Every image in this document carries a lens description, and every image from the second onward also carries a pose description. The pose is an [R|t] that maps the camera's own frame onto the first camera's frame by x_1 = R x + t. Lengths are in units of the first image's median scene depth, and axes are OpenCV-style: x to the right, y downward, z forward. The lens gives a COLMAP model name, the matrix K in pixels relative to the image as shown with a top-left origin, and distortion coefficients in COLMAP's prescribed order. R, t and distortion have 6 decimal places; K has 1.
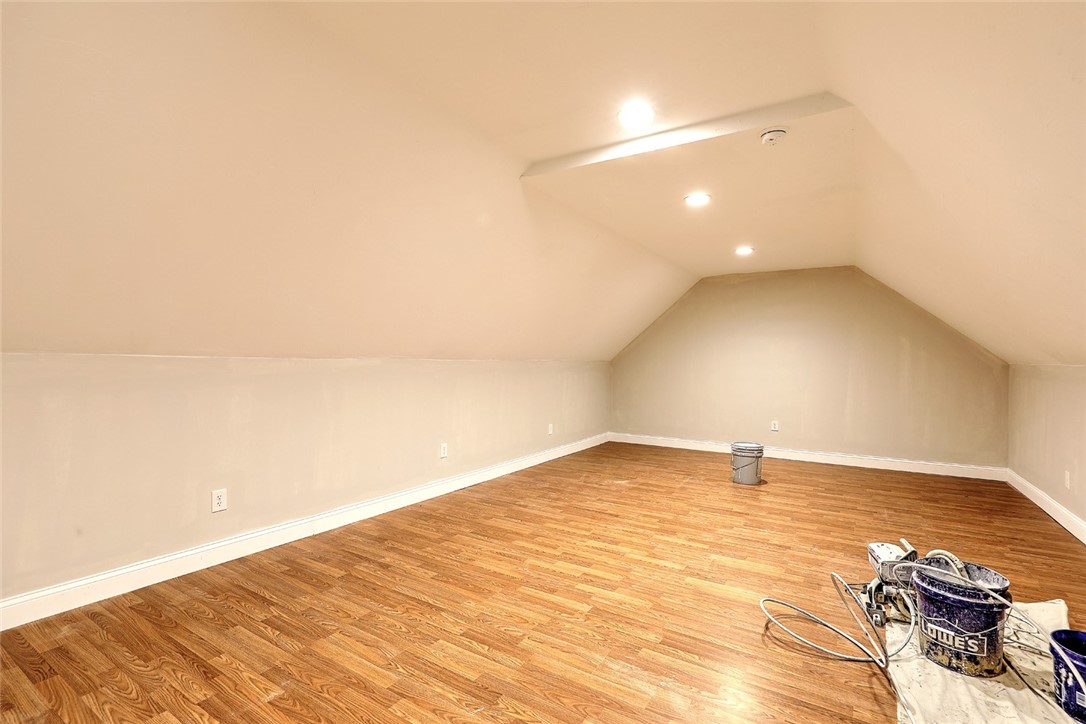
lens RADIAL K [[490.8, 0, 541.8], [0, 490.8, 361.0], [0, 0, 1]] dist [0.001949, -0.000295]
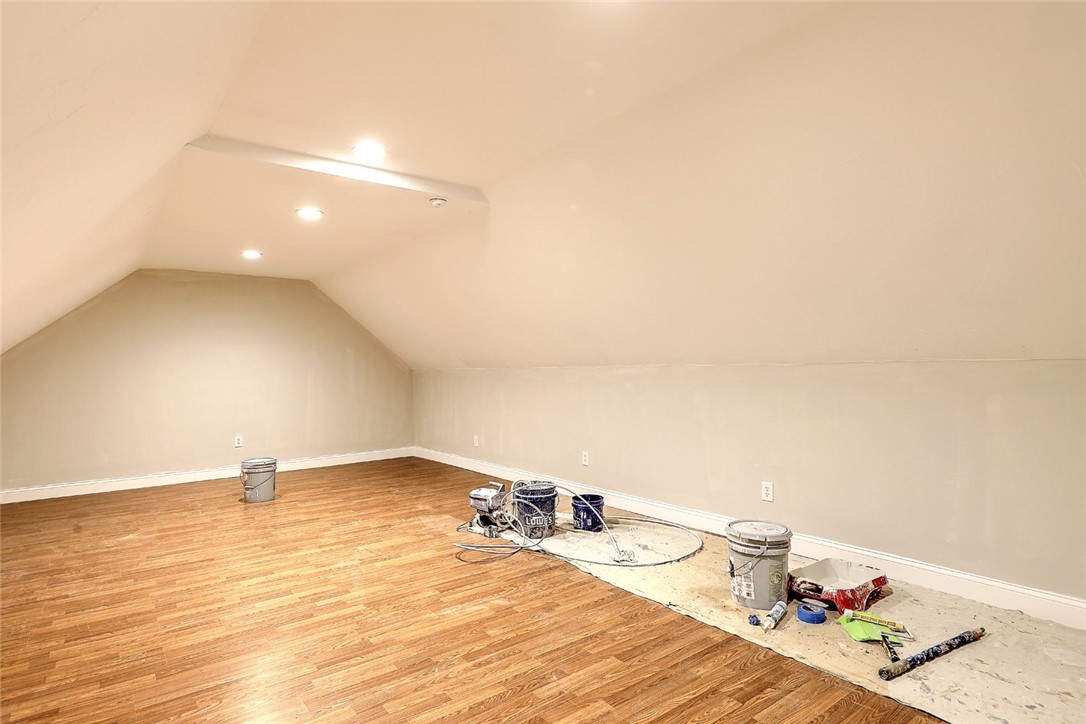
lens RADIAL K [[597.2, 0, 540.4], [0, 597.2, 360.4], [0, 0, 1]] dist [-0.003618, 0.000241]
pose [[0.352399, -0.005504, 0.935834, -0.658212], [0.022834, 0.999736, -0.002718, -0.009159], [-0.935571, 0.022327, 0.352432, 0.119955]]
